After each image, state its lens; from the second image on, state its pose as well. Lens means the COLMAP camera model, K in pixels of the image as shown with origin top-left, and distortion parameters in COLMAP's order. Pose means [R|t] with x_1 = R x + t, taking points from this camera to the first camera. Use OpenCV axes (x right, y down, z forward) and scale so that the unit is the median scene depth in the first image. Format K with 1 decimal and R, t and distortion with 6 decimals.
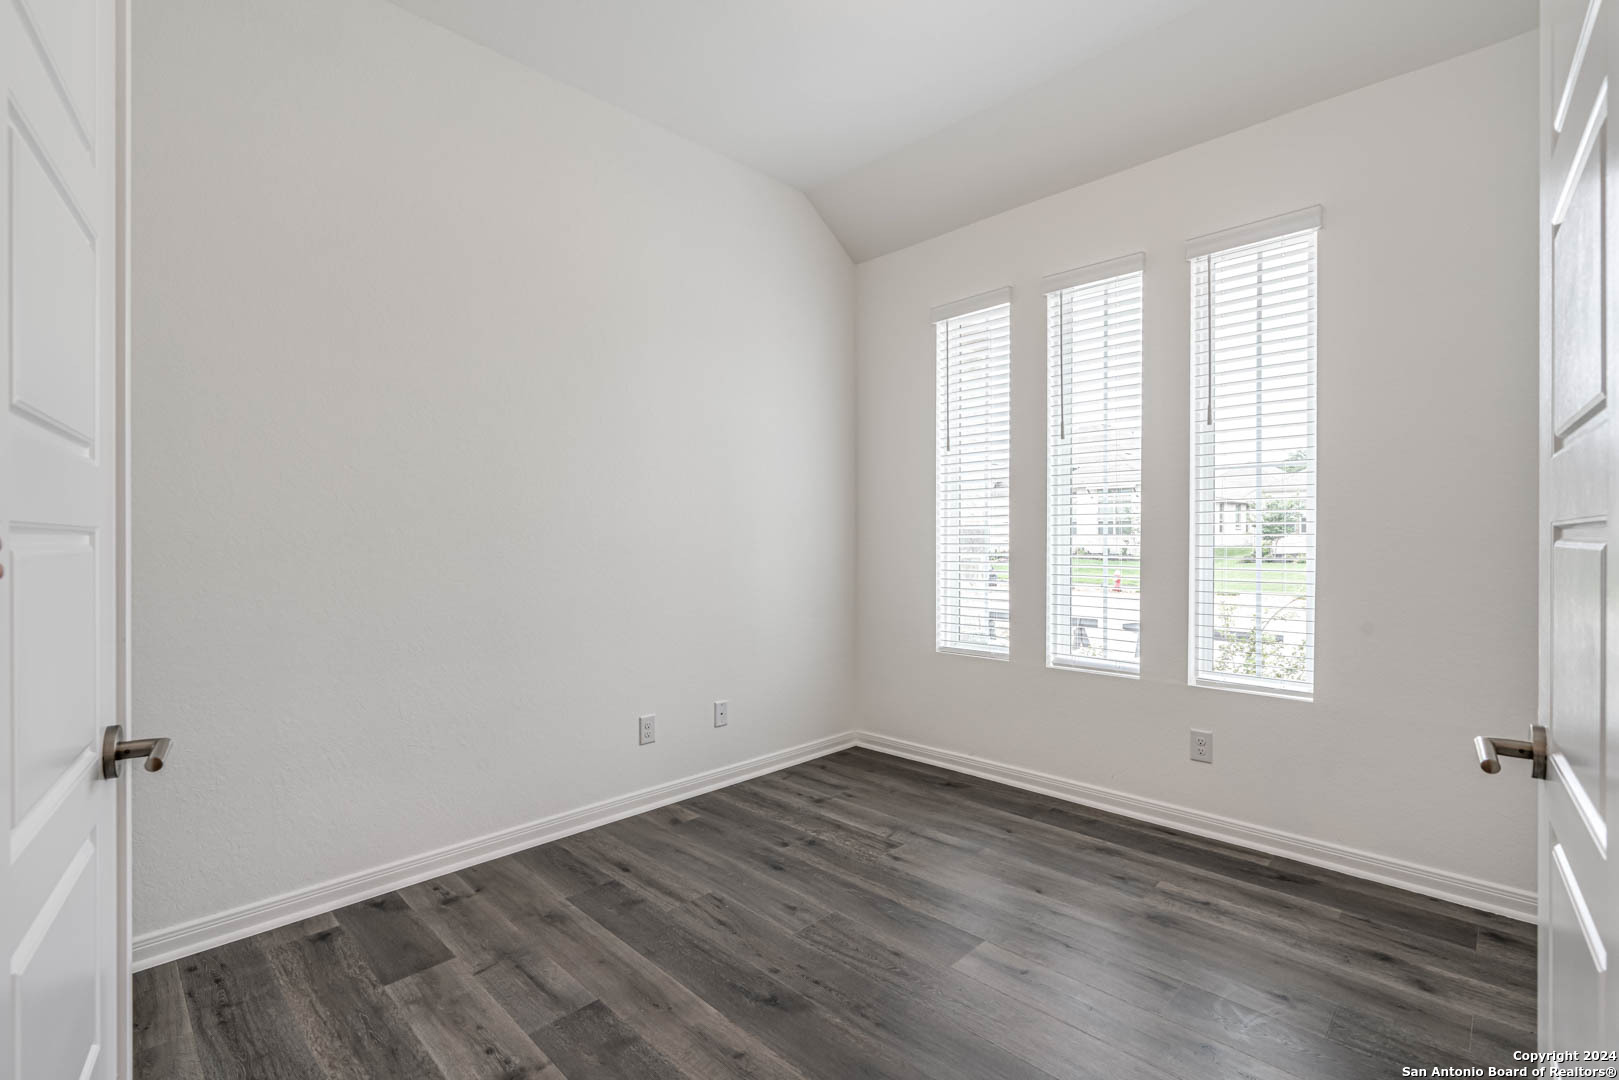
lens RADIAL K [[740.8, 0, 800.9], [0, 740.8, 536.6], [0, 0, 1]] dist [-0.011352, 0.005346]
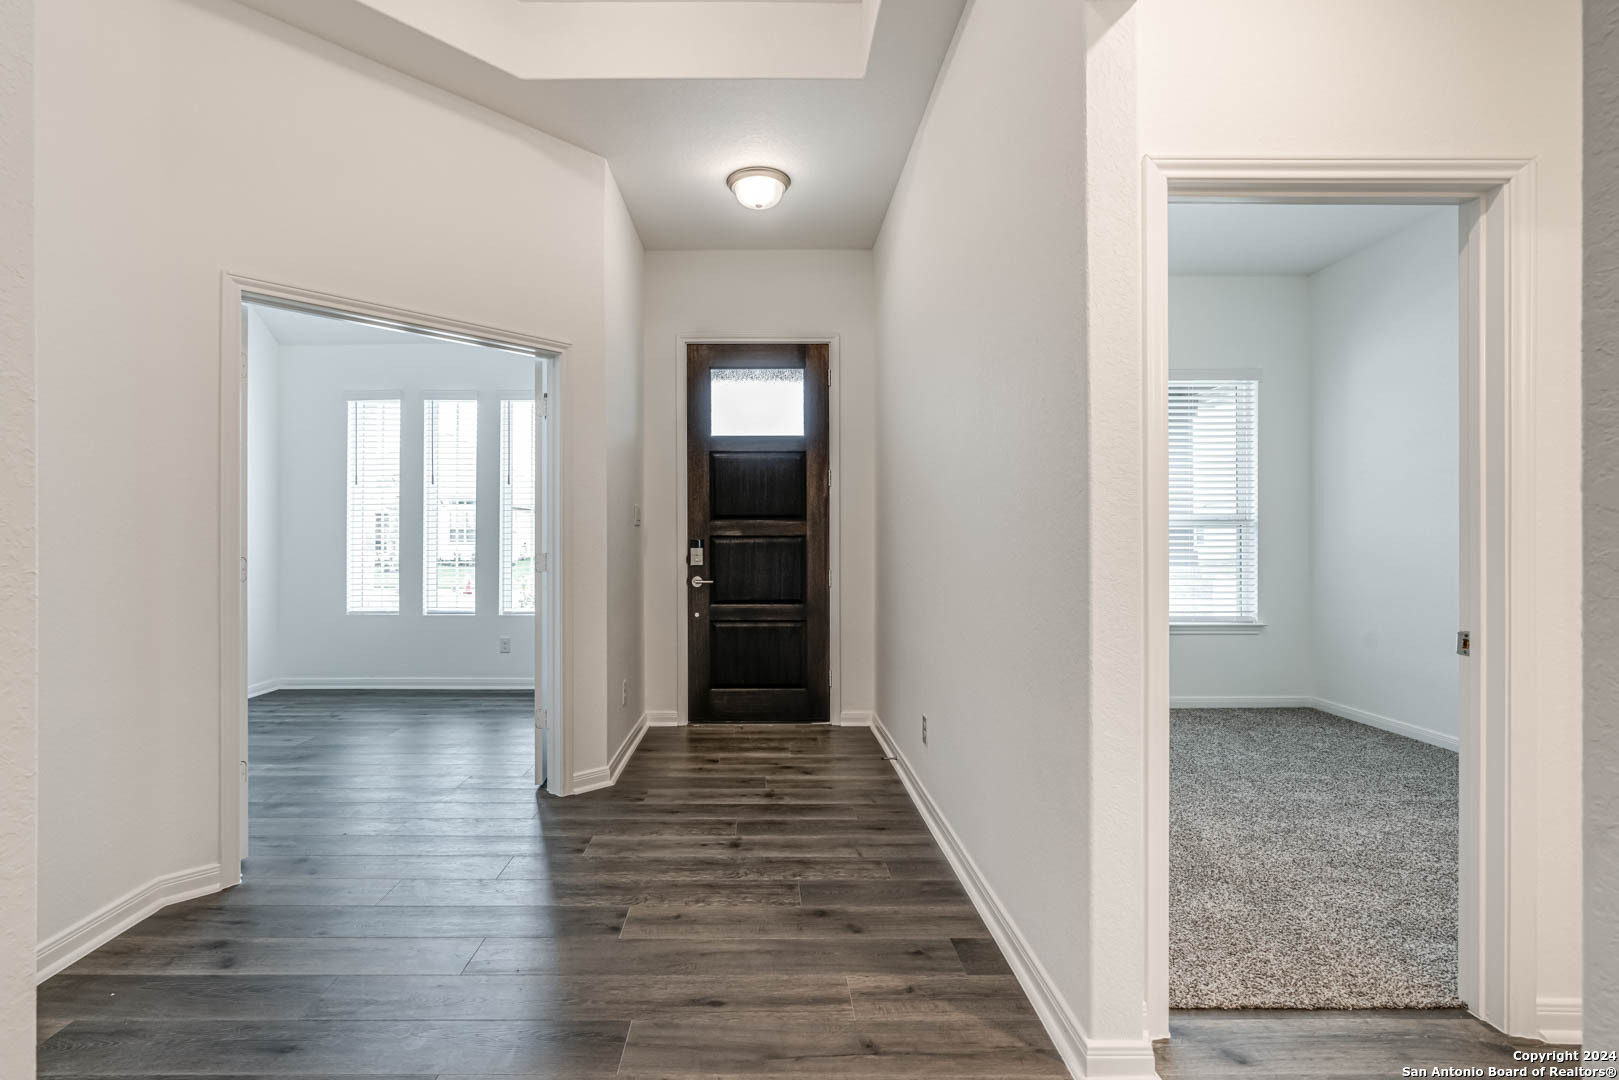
lens RADIAL K [[740.8, 0, 757.7], [0, 740.8, 534.0], [0, 0, 1]] dist [-0.011352, 0.005346]
pose [[0.712024, 0.008616, 0.702102, -0.352368], [0.001358, 0.999906, -0.013648, 0.012385], [-0.702154, 0.010671, 0.711945, -0.847541]]
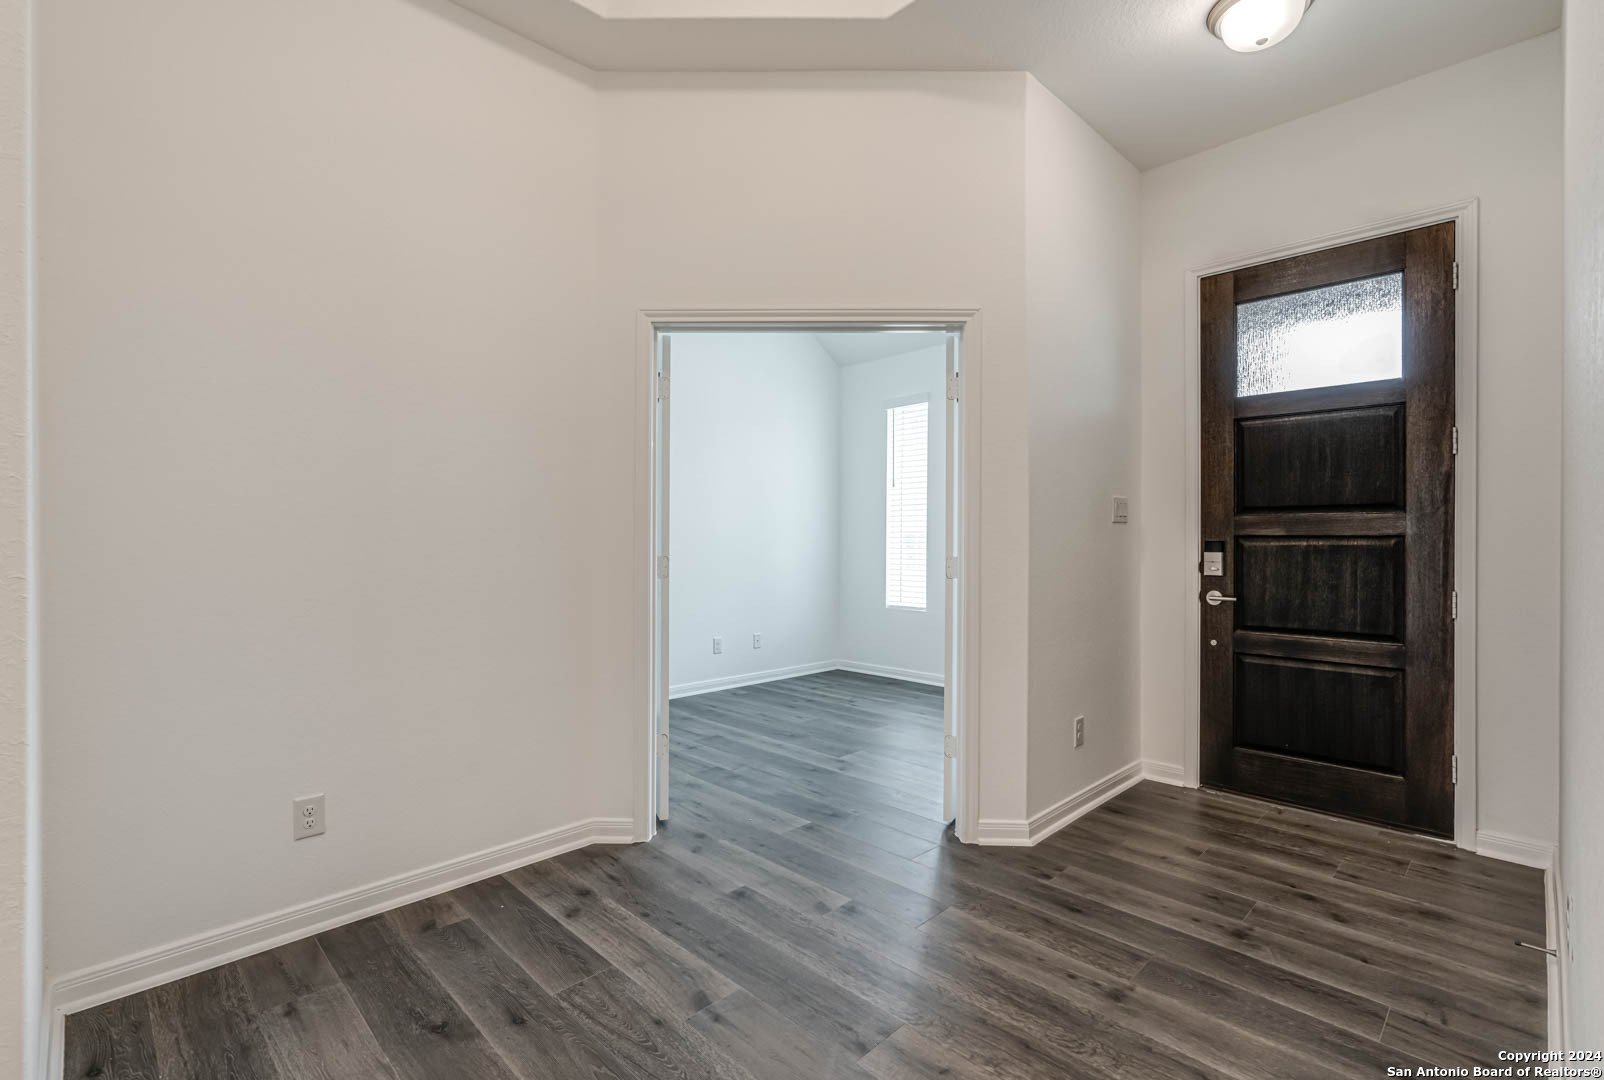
lens RADIAL K [[733.9, 0, 799.5], [0, 733.9, 533.4], [0, 0, 1]] dist [-0.011352, 0.005346]
pose [[0.999955, 0.004939, -0.008092, 0.001886], [-0.005005, 0.999954, -0.008152, 0.004240], [0.008051, 0.008192, 0.999934, -0.789926]]
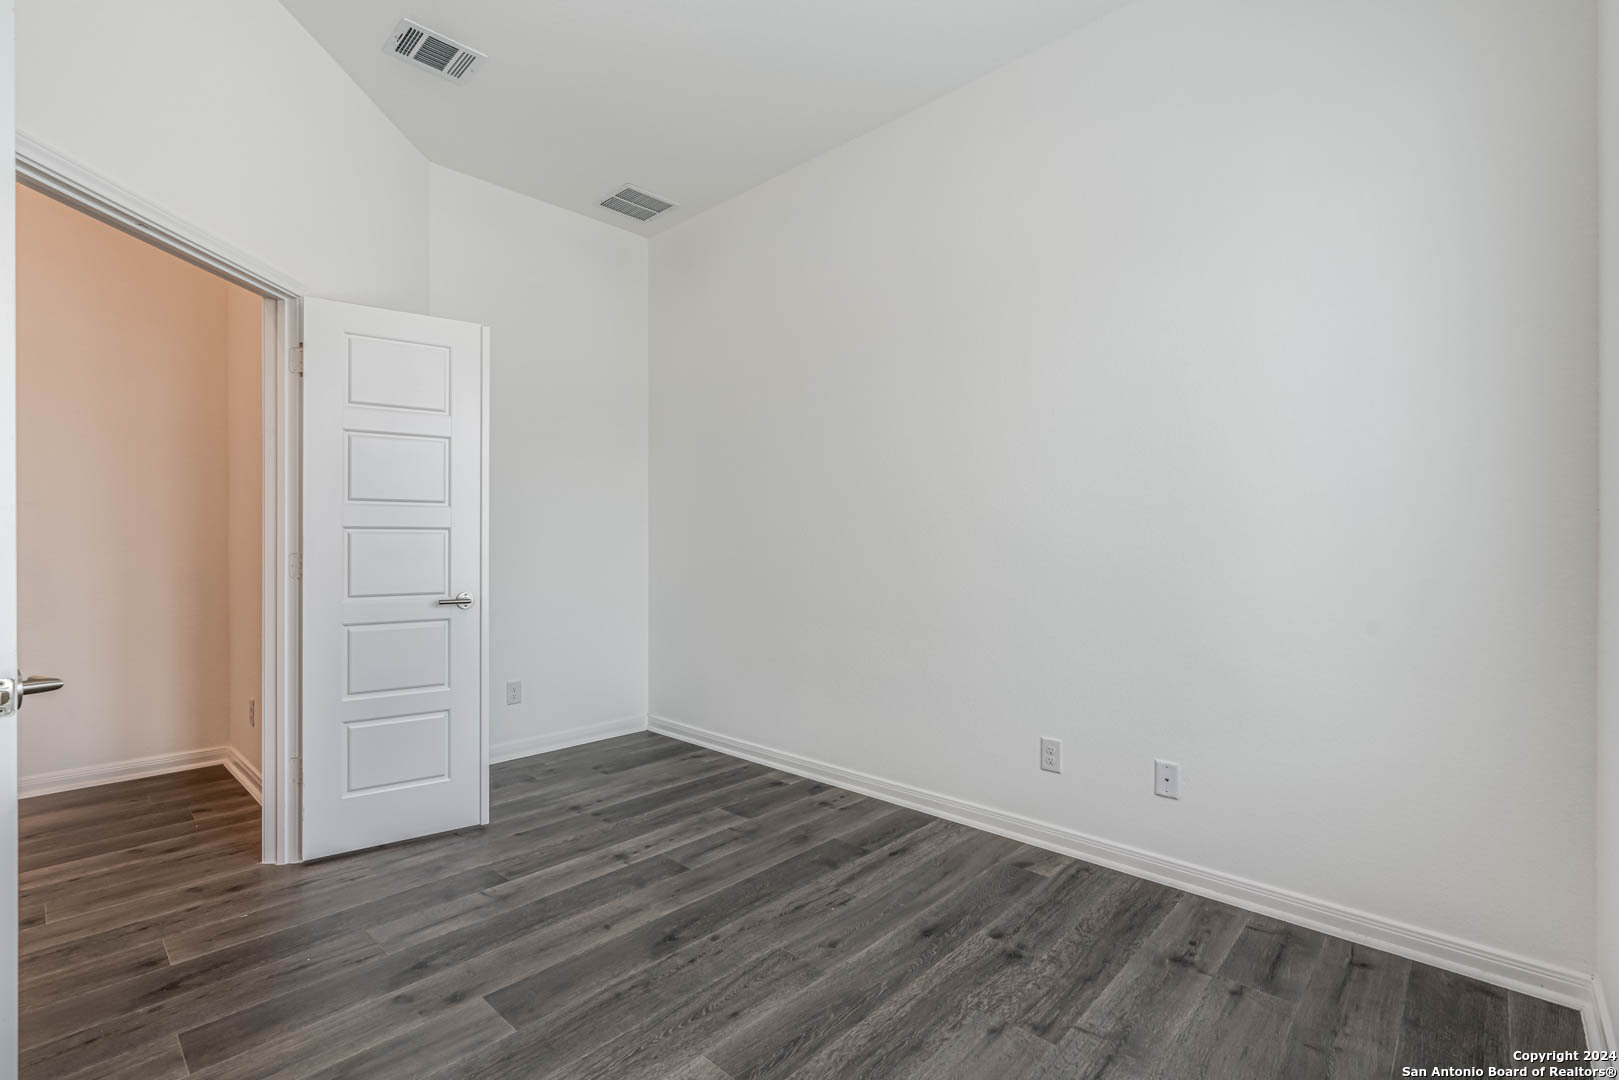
lens RADIAL K [[740.8, 0, 810.1], [0, 740.8, 538.7], [0, 0, 1]] dist [-0.011352, 0.005346]
pose [[0.026112, 0.002620, -0.999656, 0.660155], [-0.001634, 0.999995, 0.002578, 0.004478], [0.999658, 0.001566, 0.026116, 0.707742]]
